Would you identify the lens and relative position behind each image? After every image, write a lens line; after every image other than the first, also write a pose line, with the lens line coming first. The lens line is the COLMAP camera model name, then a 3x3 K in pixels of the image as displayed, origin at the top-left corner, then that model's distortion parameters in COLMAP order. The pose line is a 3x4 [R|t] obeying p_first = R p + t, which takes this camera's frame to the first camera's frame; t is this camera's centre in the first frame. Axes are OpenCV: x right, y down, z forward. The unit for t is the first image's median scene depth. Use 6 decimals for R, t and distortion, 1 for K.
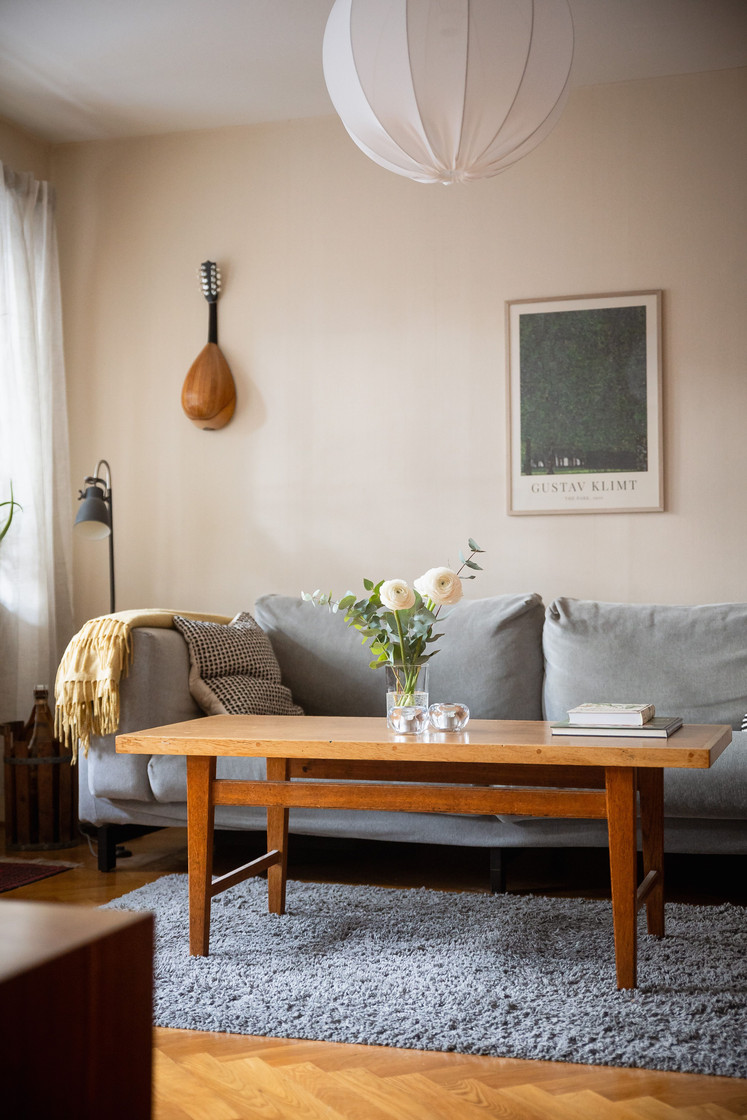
lens RADIAL K [[1495.1, 0, 373.5], [0, 1495.1, 560.0], [0, 0, 1]] dist [0.022157, 0.023352]
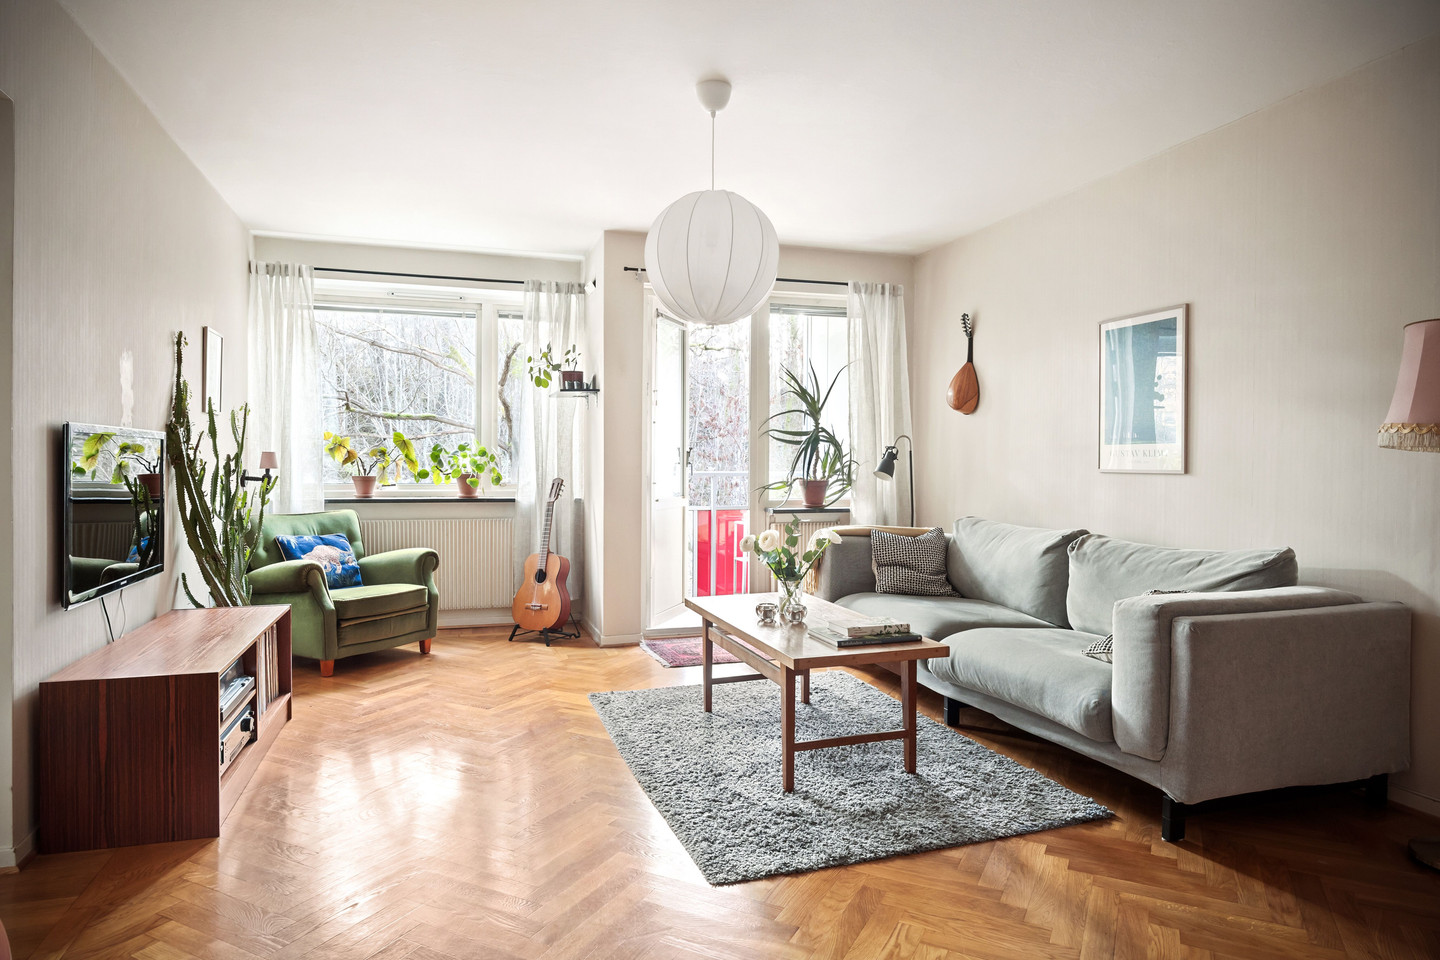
lens RADIAL K [[855.8, 0, 725.0], [0, 855.8, 458.0], [0, 0, 1]] dist [-0.003233, -0.001287]
pose [[0.598771, 0.005596, -0.800901, 0.624103], [0.018643, 0.999607, 0.020922, -0.078523], [0.800703, -0.027458, 0.598432, 0.257695]]
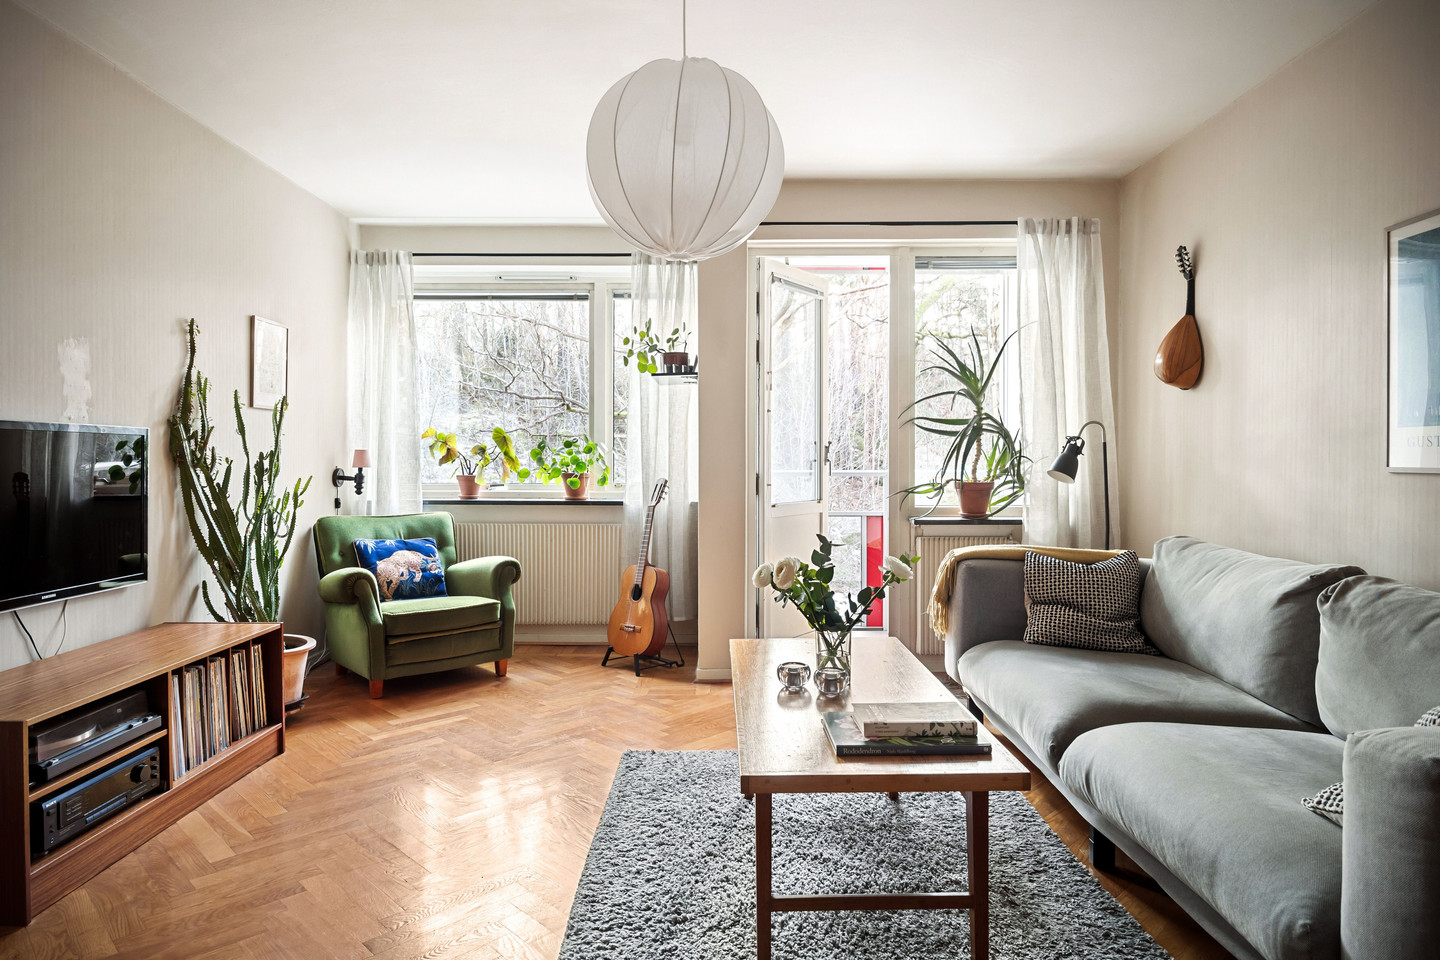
lens RADIAL K [[855.8, 0, 725.0], [0, 855.8, 458.0], [0, 0, 1]] dist [-0.003233, -0.001287]
pose [[0.324937, 0.005330, -0.945721, 0.515045], [0.029051, 0.999456, 0.015614, -0.067135], [0.945289, -0.032548, 0.324605, 0.544663]]
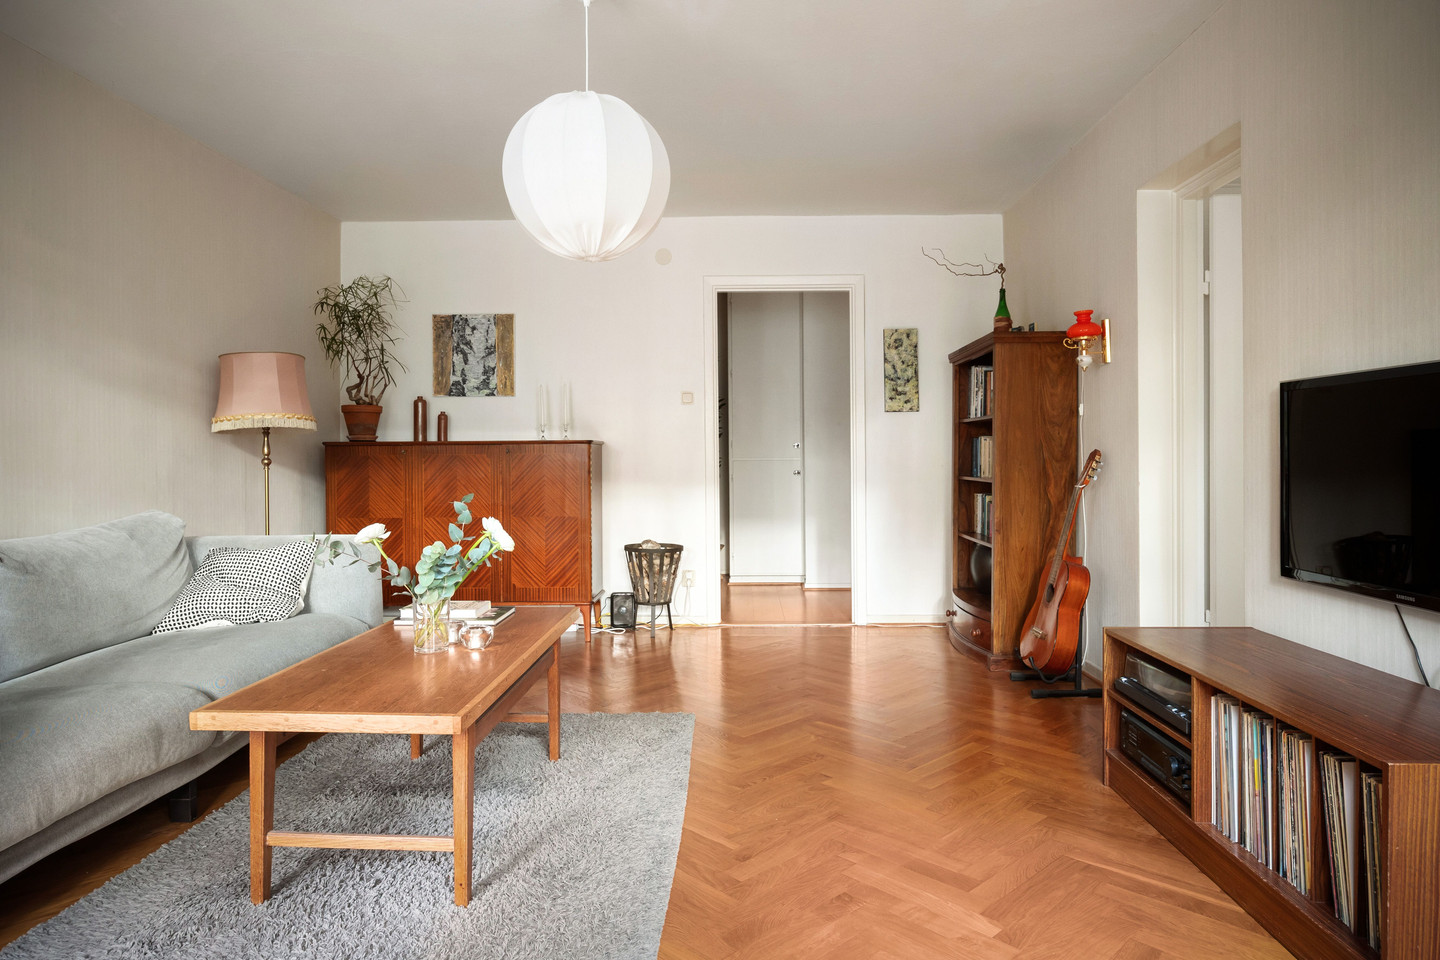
lens RADIAL K [[860.6, 0, 719.1], [0, 860.6, 472.4], [0, 0, 1]] dist [0.001144, 0.001752]
pose [[-0.282393, -0.011710, 0.959227, -0.578110], [-0.022296, 0.999736, 0.005641, -0.033883], [-0.959040, -0.019794, -0.282580, 0.771416]]
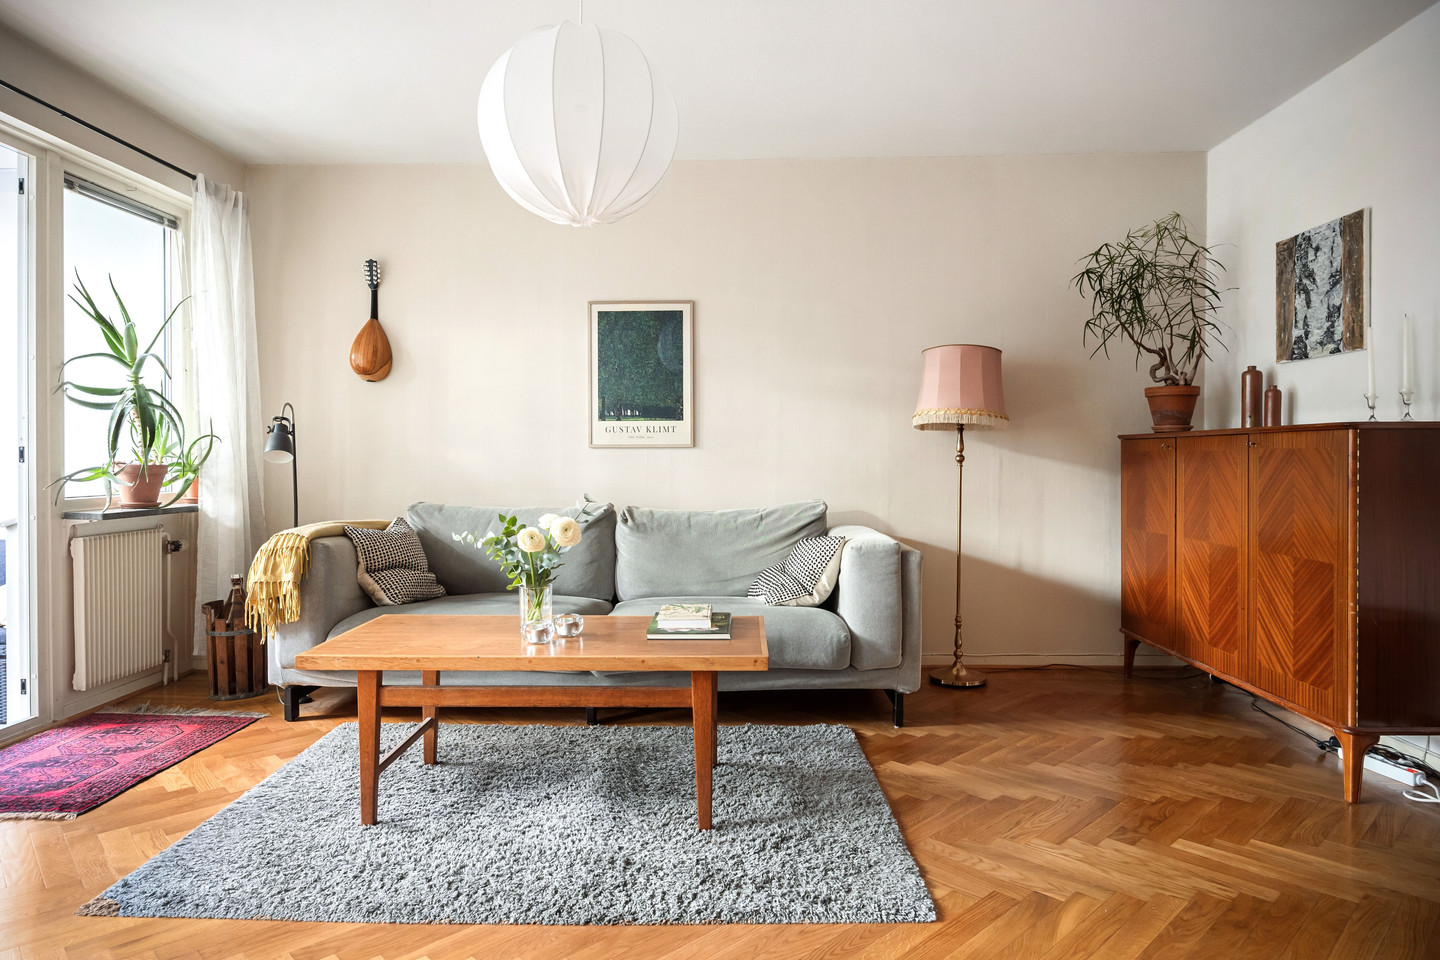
lens RADIAL K [[849.0, 0, 725.7], [0, 849.0, 461.2], [0, 0, 1]] dist [-0.016458, 0.001505]
pose [[0.957657, 0.000838, 0.287909, -0.025836], [-0.010977, 0.999375, 0.033604, -0.053651], [-0.287701, -0.035342, 0.957068, 0.185902]]
